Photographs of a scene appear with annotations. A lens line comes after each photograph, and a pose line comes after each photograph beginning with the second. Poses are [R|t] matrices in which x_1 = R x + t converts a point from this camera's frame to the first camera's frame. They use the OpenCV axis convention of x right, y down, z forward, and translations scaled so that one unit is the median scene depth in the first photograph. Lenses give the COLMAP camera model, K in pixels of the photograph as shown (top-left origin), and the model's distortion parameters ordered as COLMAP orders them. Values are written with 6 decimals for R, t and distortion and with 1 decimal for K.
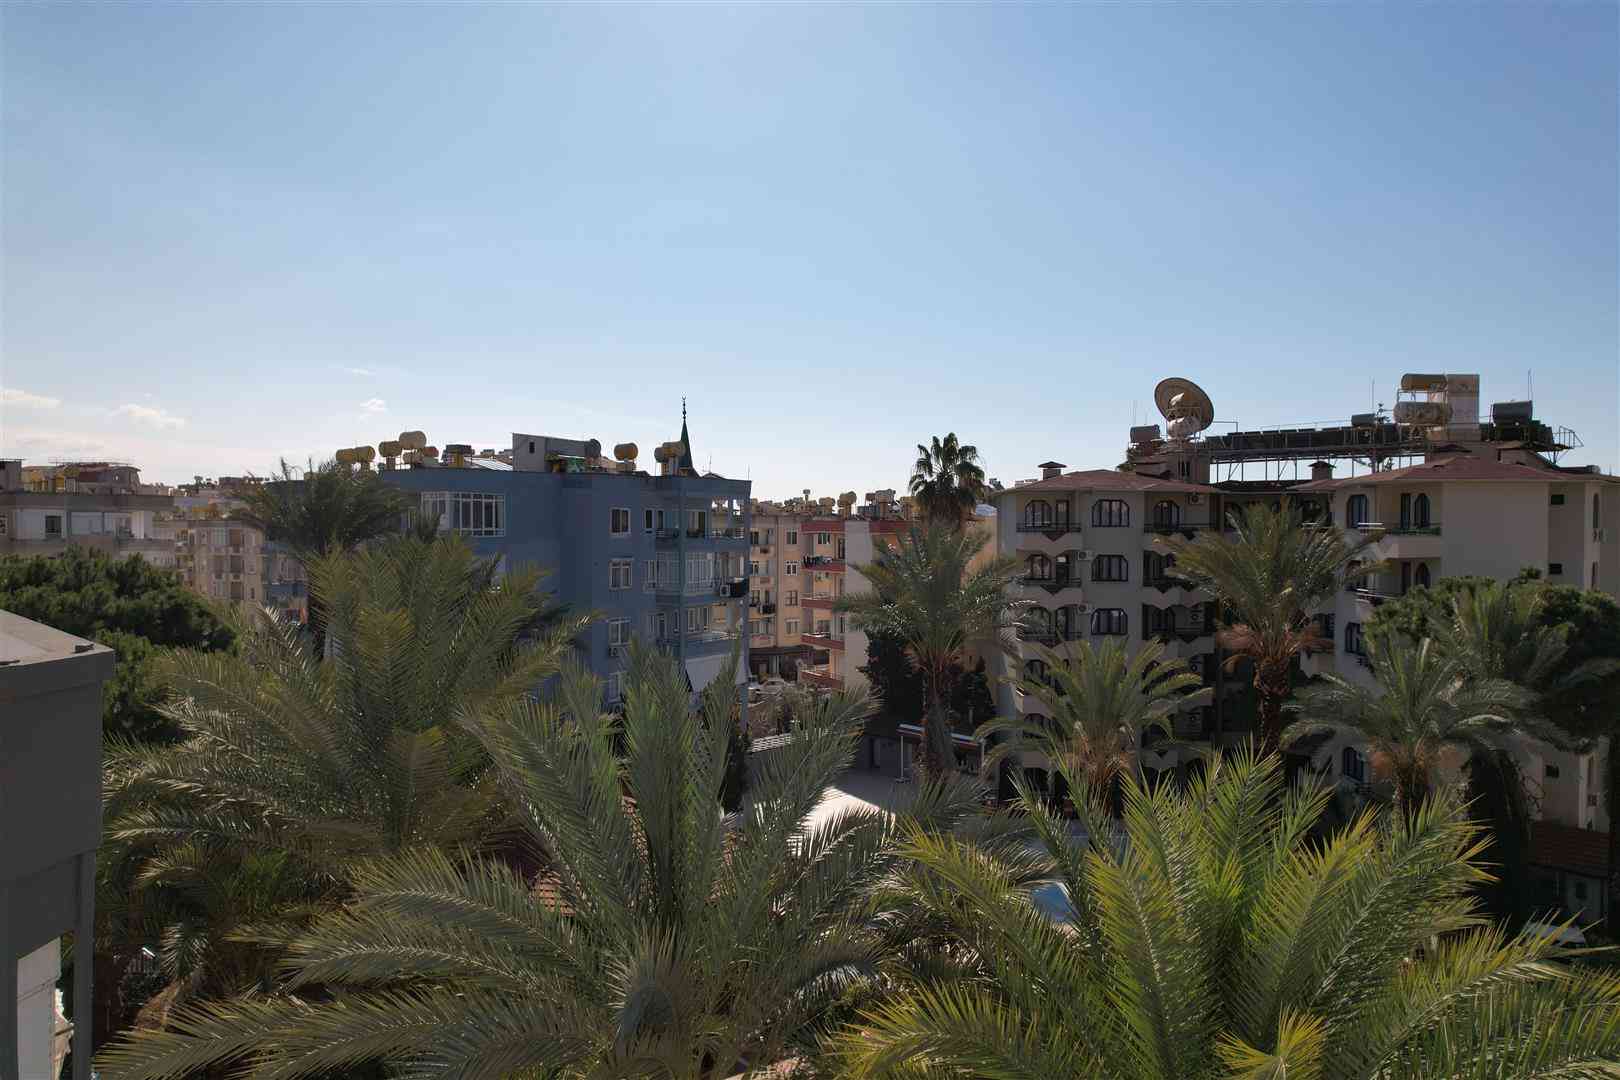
lens RADIAL K [[1031.2, 0, 810.0], [0, 1031.2, 540.0], [0, 0, 1]] dist [-0.065436, 0.057435]
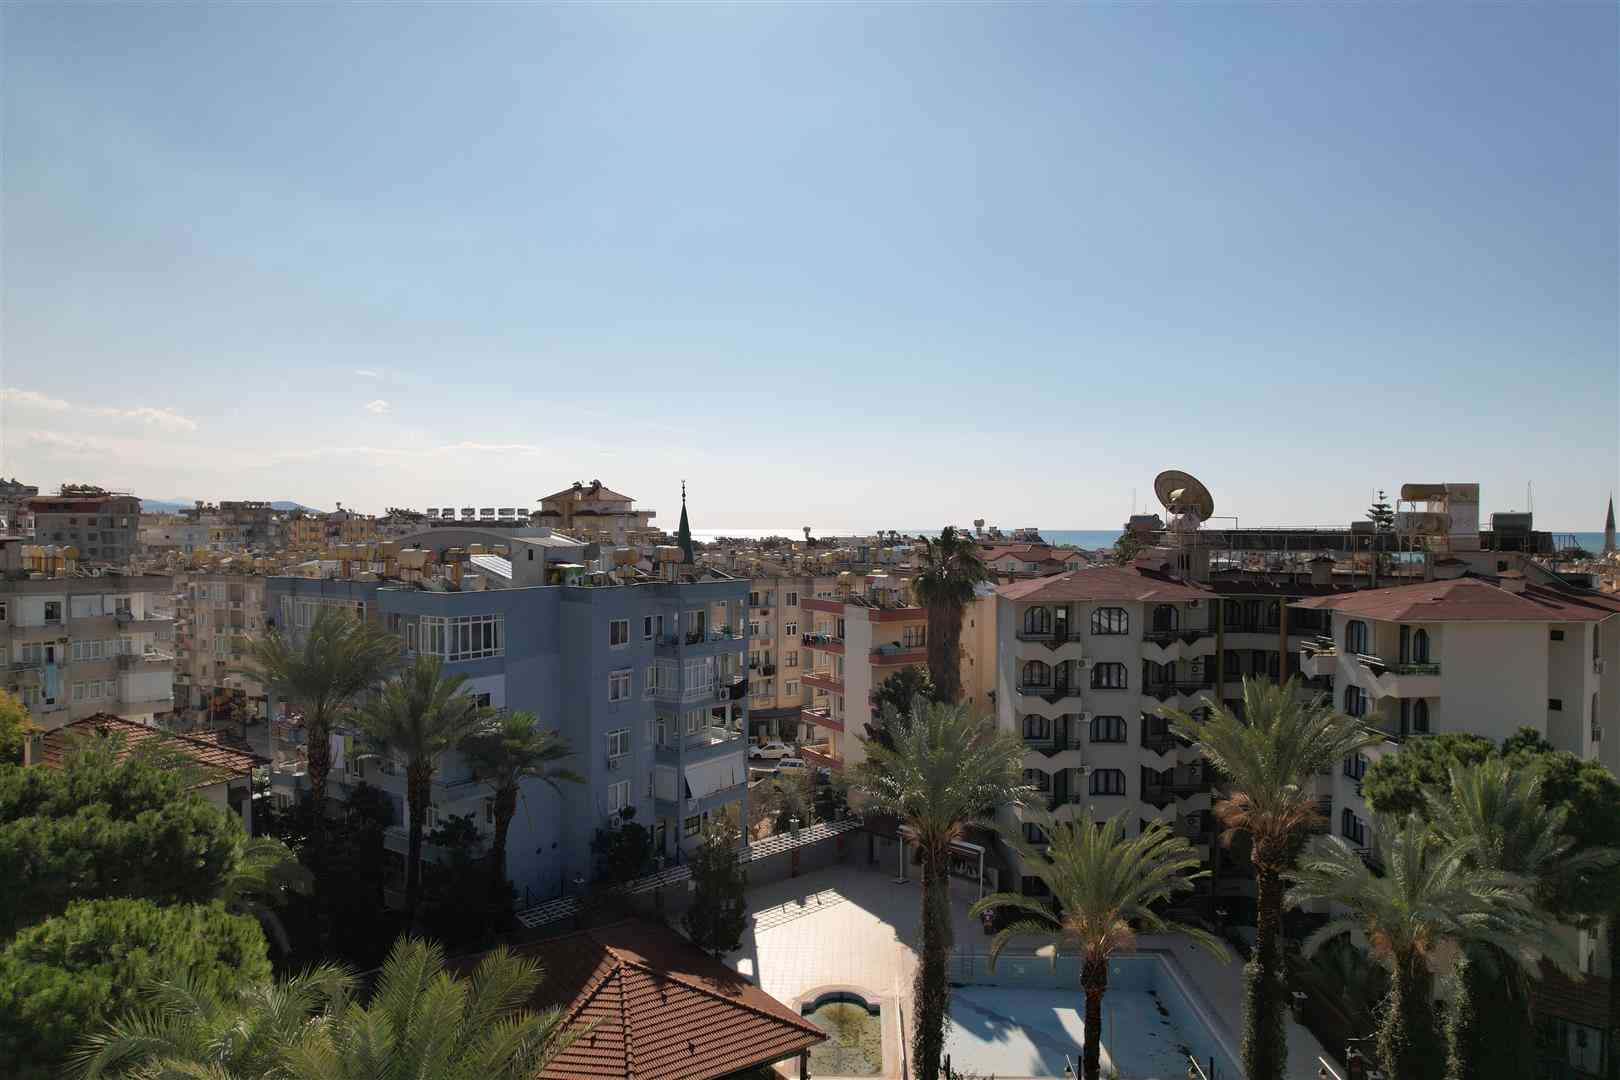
lens RADIAL K [[1029.7, 0, 810.0], [0, 1029.7, 540.0], [0, 0, 1]] dist [-0.064823, 0.057612]
pose [[1.000000, -0.000315, -0.000809, 0.001764], [0.000315, 0.999999, 0.001010, -0.102735], [0.000809, -0.001010, 0.999999, 0.001810]]
